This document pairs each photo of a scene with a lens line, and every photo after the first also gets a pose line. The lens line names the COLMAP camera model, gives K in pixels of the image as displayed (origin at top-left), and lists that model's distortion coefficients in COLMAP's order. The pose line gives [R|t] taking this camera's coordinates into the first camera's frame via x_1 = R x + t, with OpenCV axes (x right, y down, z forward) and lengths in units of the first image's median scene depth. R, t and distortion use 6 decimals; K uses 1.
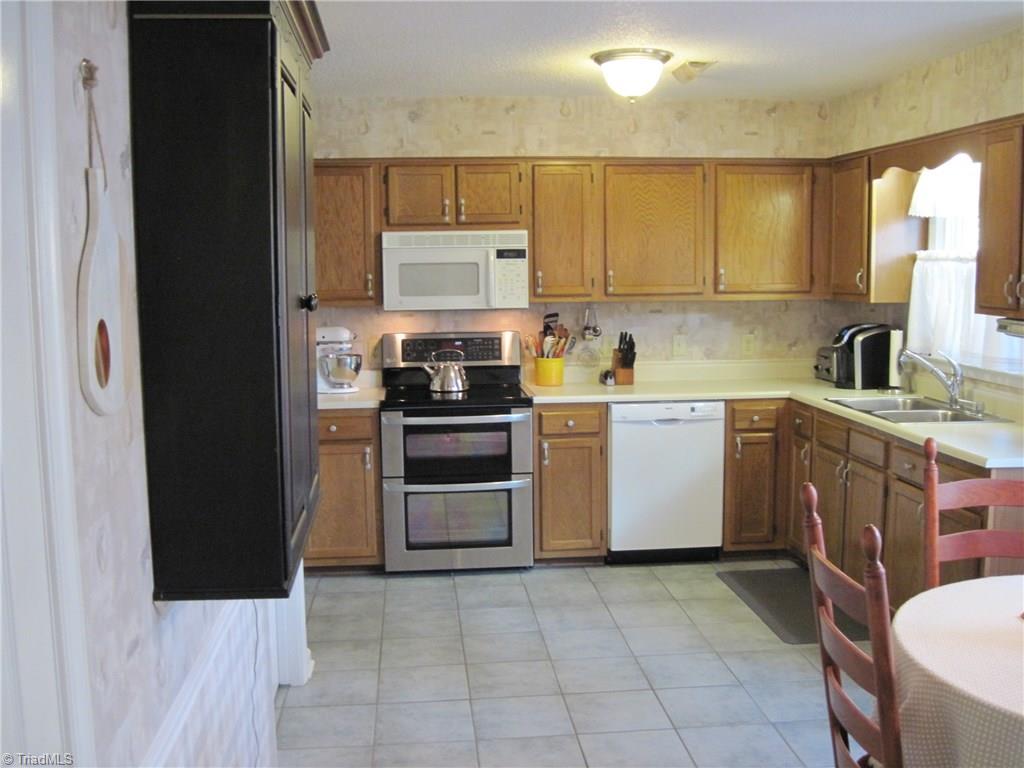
lens RADIAL K [[1051.6, 0, 513.5], [0, 1051.6, 380.3], [0, 0, 1]] dist [-0.105275, 0.000000]
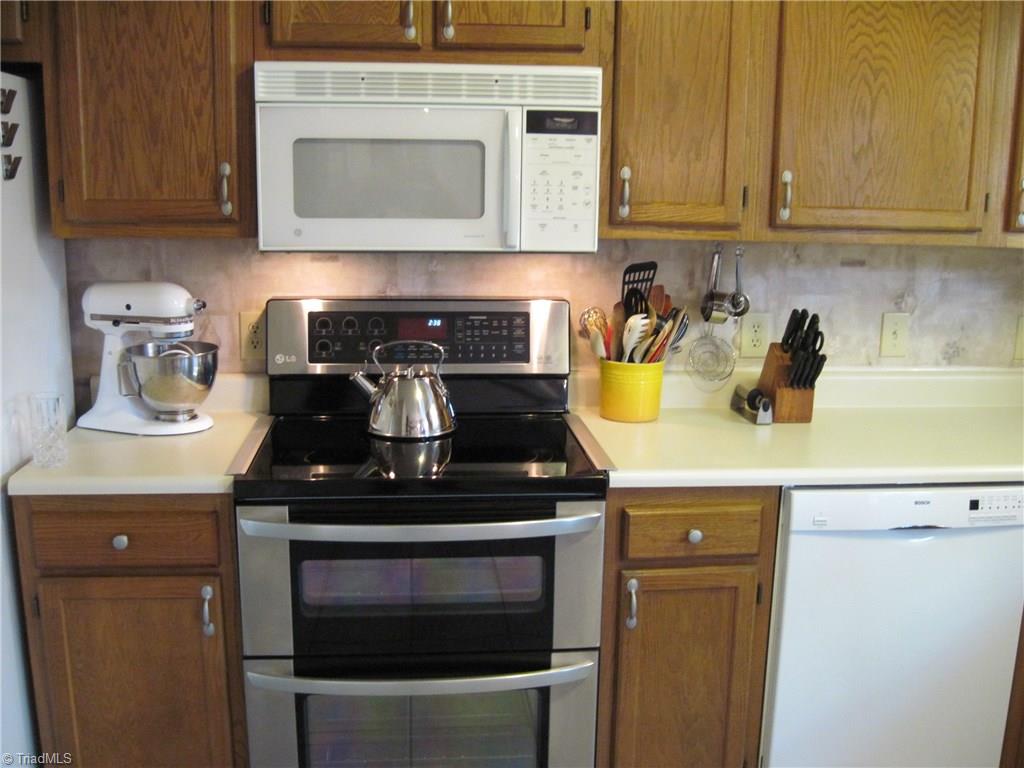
lens RADIAL K [[1051.6, 0, 509.3], [0, 1051.6, 391.8], [0, 0, 1]] dist [-0.105275, 0.000000]
pose [[0.999653, 0.026330, -0.000007, -0.020439], [-0.026217, 0.995395, 0.092203, -0.050593], [0.002435, -0.092170, 0.995740, 0.569057]]
